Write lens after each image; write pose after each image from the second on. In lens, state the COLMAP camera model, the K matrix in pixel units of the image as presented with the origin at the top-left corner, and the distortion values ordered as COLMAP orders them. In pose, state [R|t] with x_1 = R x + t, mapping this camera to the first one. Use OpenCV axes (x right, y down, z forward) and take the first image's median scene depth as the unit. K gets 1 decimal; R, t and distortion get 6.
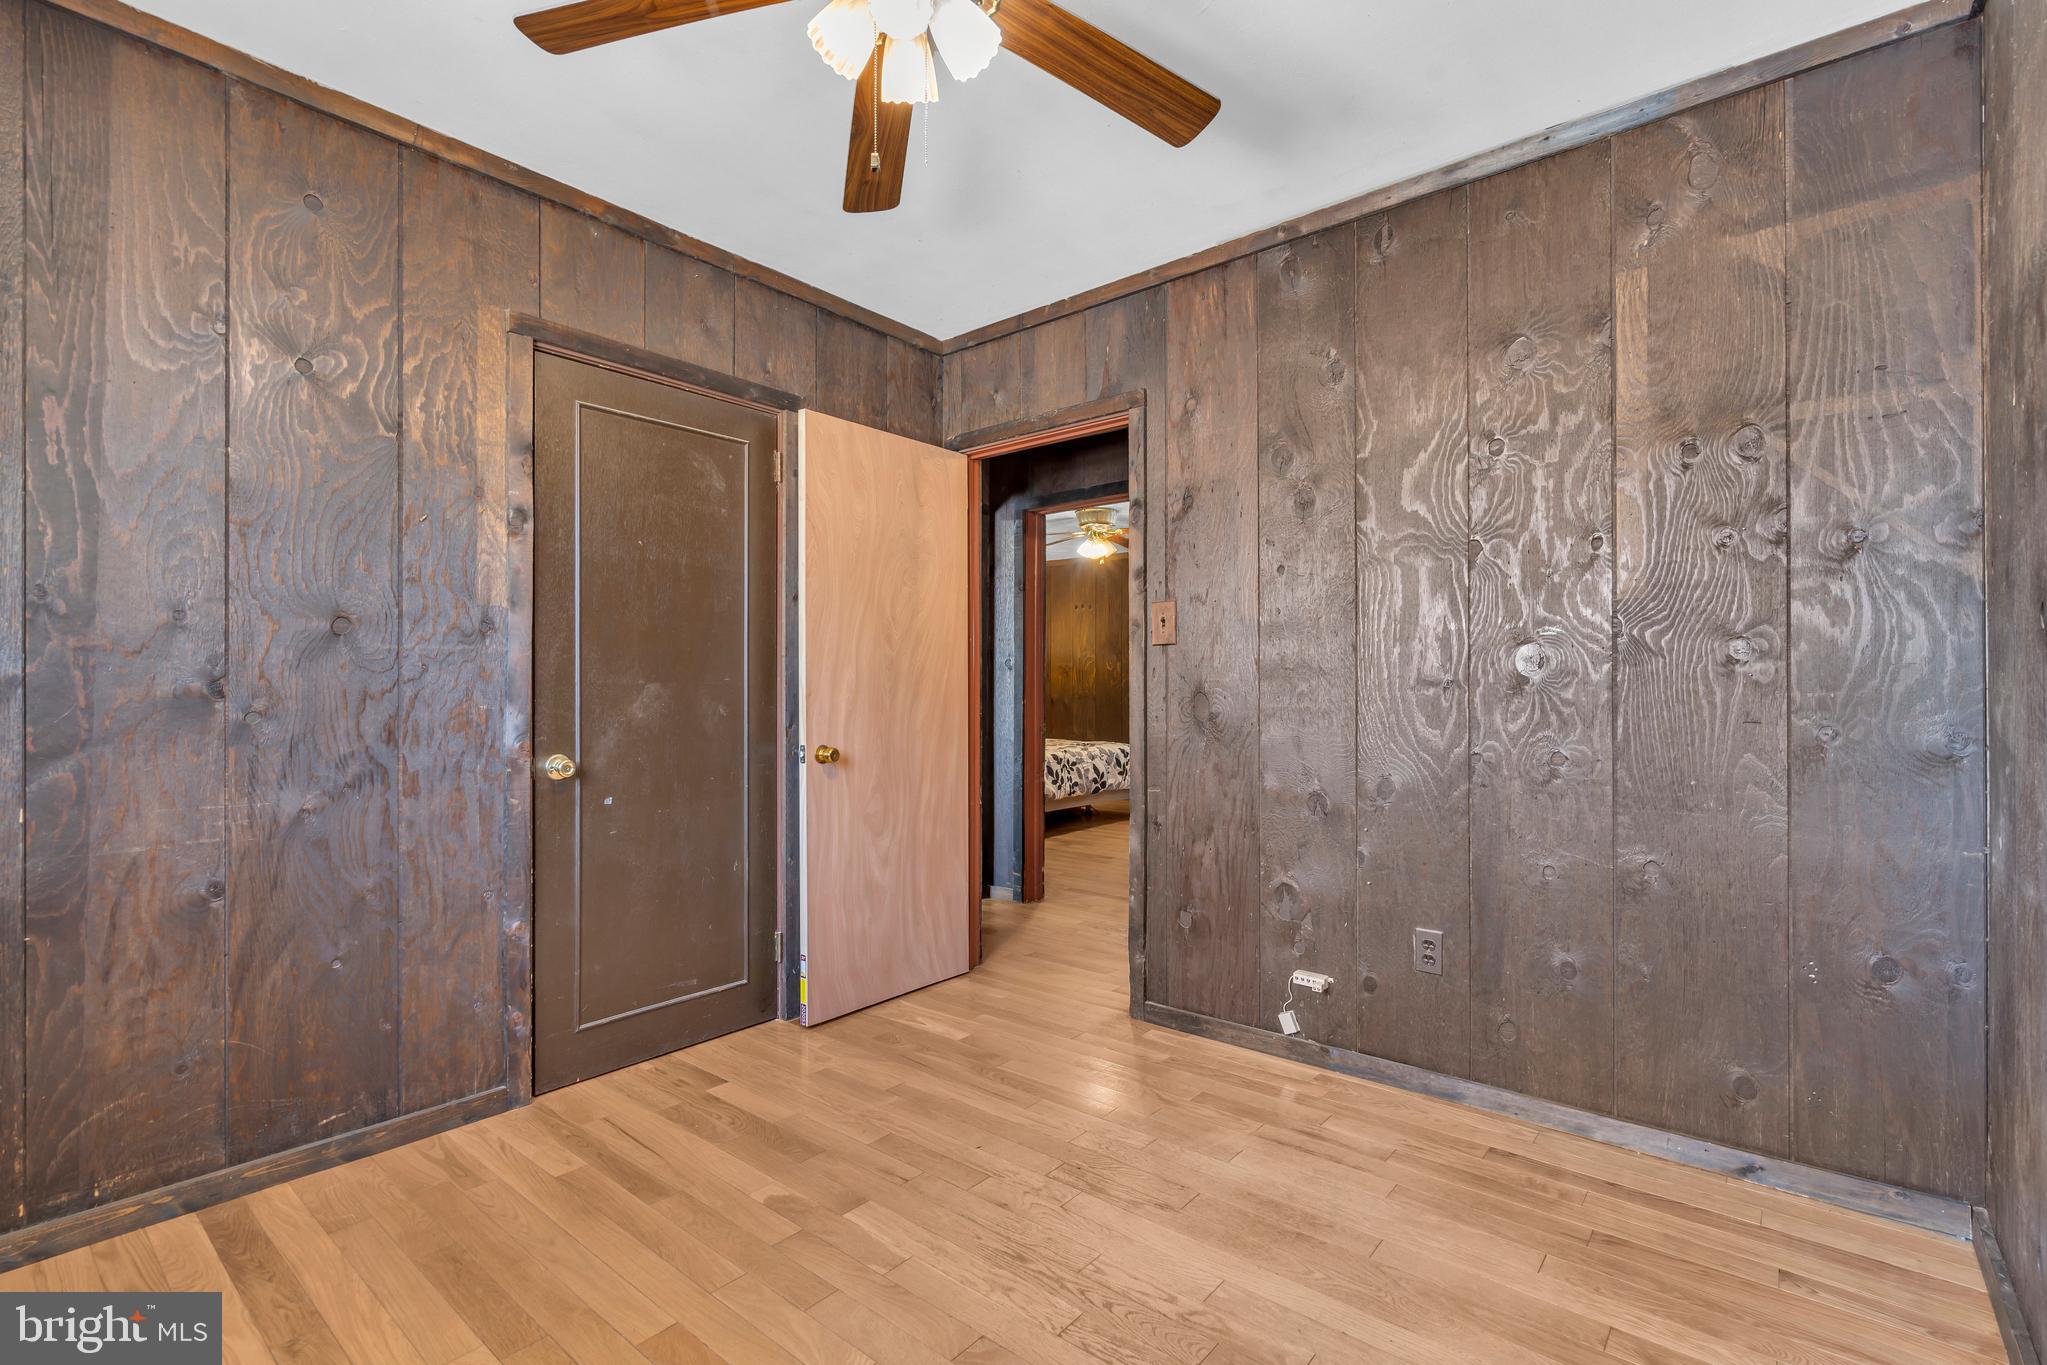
lens RADIAL K [[932.7, 0, 1023.5], [0, 932.7, 685.1], [0, 0, 1]] dist [-0.000547, -0.000041]
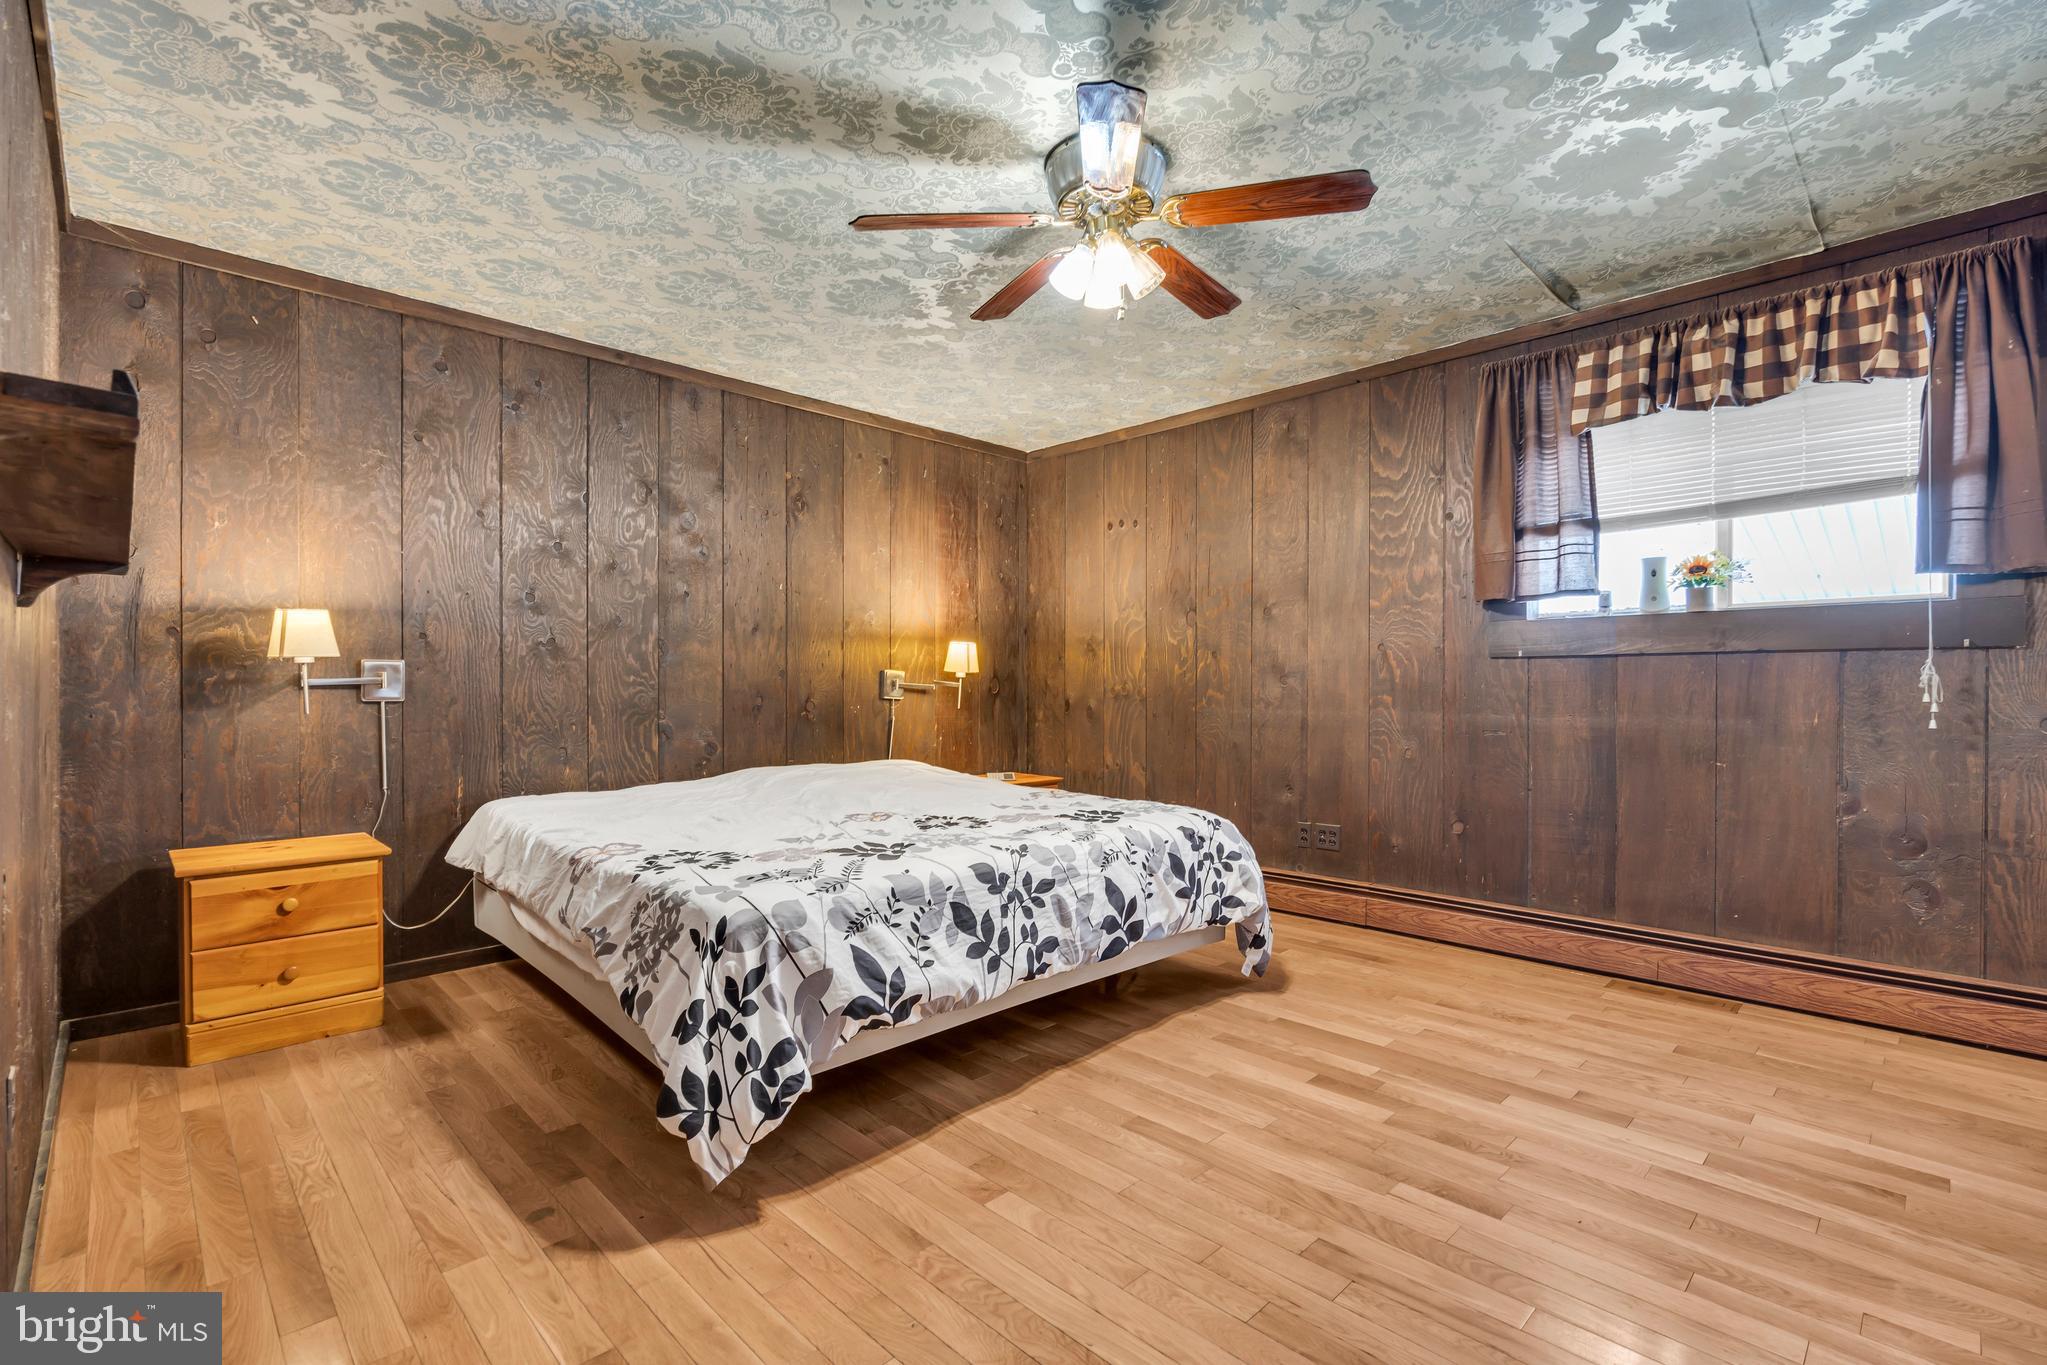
lens RADIAL K [[932.7, 0, 1021.7], [0, 932.7, 689.6], [0, 0, 1]] dist [-0.000547, -0.000041]
pose [[0.994972, 0.000538, -0.100154, 0.078368], [0.000280, 0.999967, 0.008159, 0.005859], [0.100155, -0.008146, 0.994938, 0.623507]]
